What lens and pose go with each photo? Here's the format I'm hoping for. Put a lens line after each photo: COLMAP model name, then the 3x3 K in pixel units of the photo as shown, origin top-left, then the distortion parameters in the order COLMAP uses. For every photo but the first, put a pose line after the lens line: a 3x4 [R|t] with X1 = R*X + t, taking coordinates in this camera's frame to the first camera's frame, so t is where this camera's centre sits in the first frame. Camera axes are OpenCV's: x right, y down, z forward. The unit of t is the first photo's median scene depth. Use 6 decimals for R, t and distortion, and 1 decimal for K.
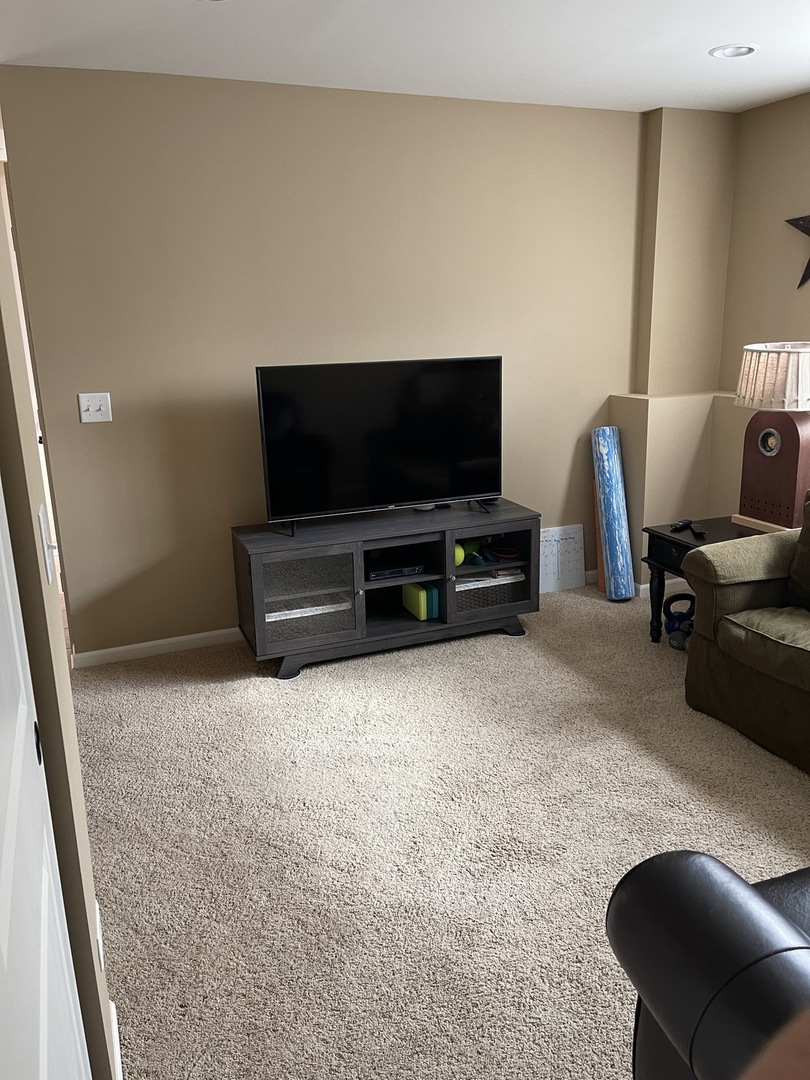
lens RADIAL K [[805.1, 0, 407.1], [0, 805.1, 535.8], [0, 0, 1]] dist [0.064097, -0.117675]
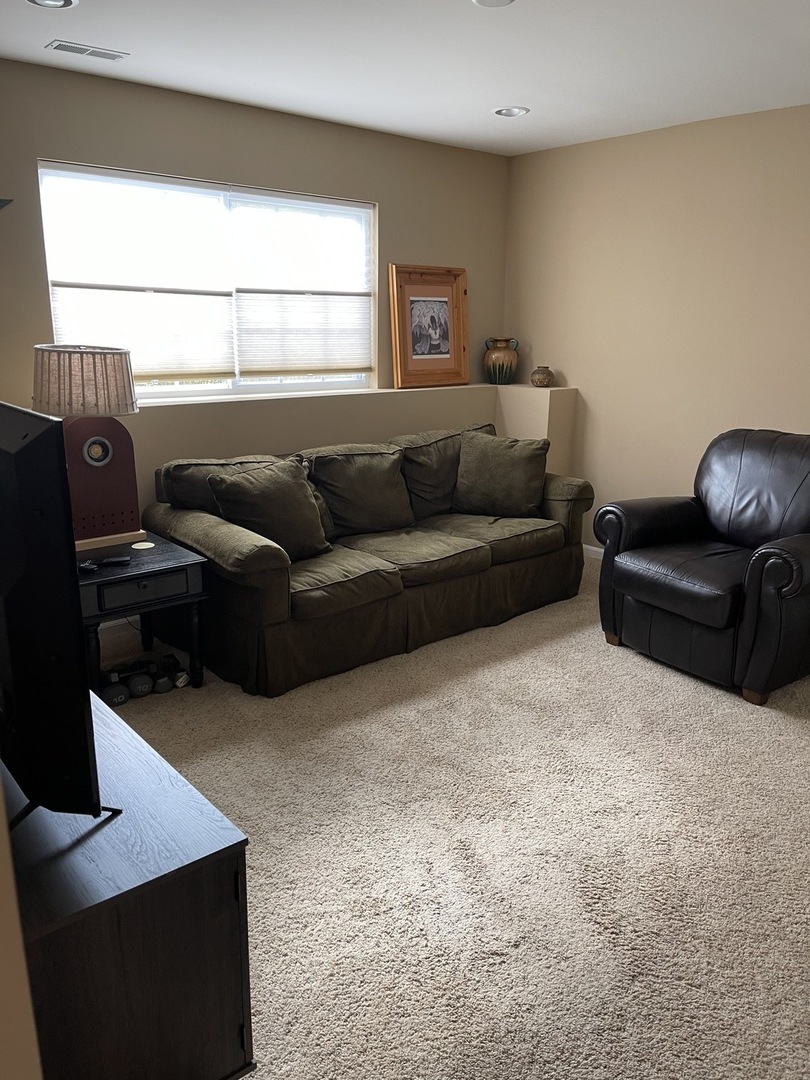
lens RADIAL K [[805.1, 0, 407.1], [0, 805.1, 535.8], [0, 0, 1]] dist [0.064097, -0.117675]
pose [[-0.296759, -0.234756, 0.925648, -0.649605], [0.239045, 0.920191, 0.310009, -0.273202], [-0.924550, 0.313269, -0.216958, 1.080789]]
